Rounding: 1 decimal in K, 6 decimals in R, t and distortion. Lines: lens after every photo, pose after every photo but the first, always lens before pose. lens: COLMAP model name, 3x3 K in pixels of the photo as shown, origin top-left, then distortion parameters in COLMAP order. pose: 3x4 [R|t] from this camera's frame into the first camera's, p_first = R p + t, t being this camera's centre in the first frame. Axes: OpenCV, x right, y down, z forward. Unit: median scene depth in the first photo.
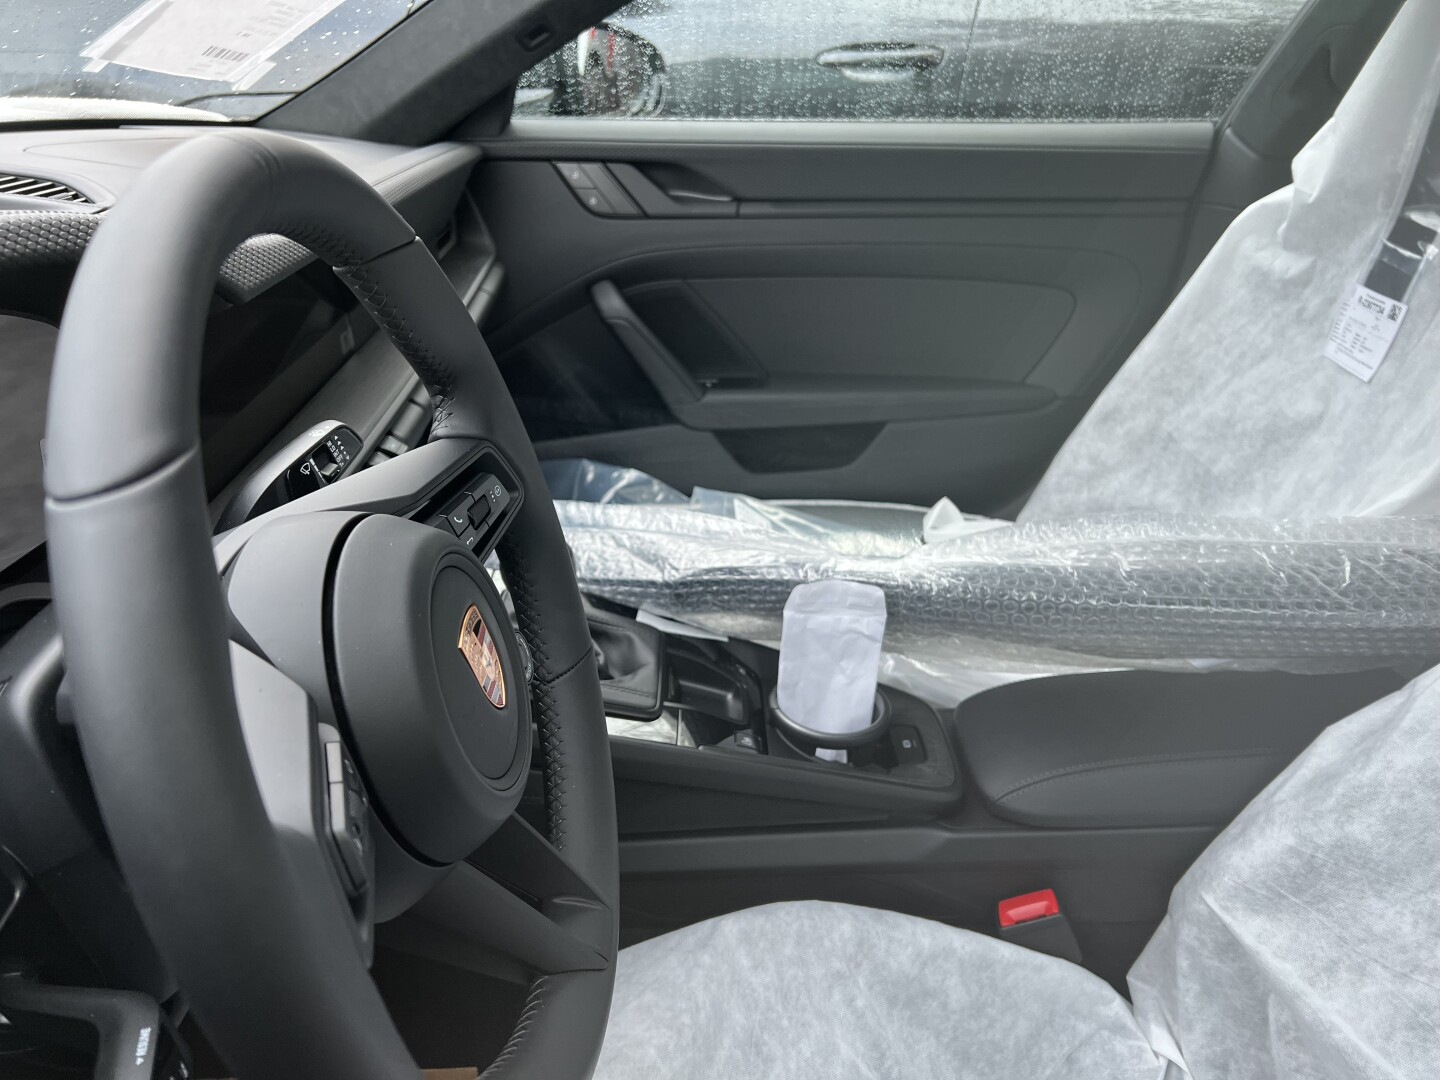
lens RADIAL K [[1081.8, 0, 730.9], [0, 1081.8, 537.1], [0, 0, 1]] dist [0.054990, -0.063863]
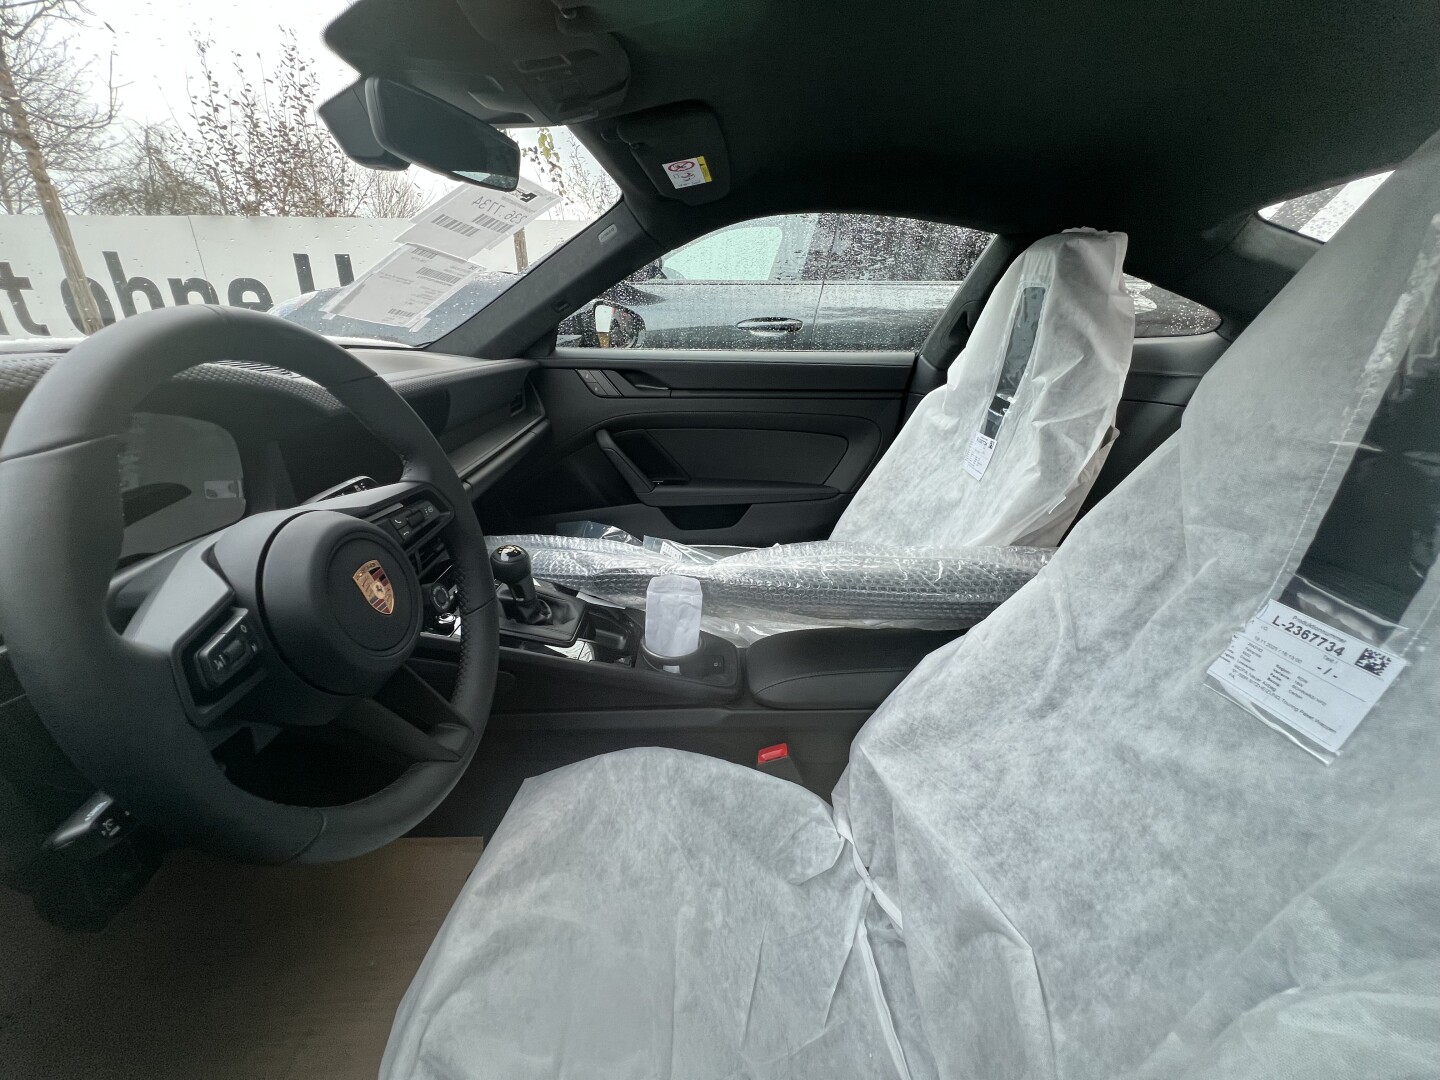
lens RADIAL K [[568.8, 0, 720.0], [0, 568.8, 540.0], [0, 0, 1]] dist [0.006849, 0.000023]
pose [[0.999660, 0.011748, -0.023295, 0.195908], [-0.013314, 0.997580, -0.068240, 0.044651], [0.022437, 0.068527, 0.997397, 0.007602]]
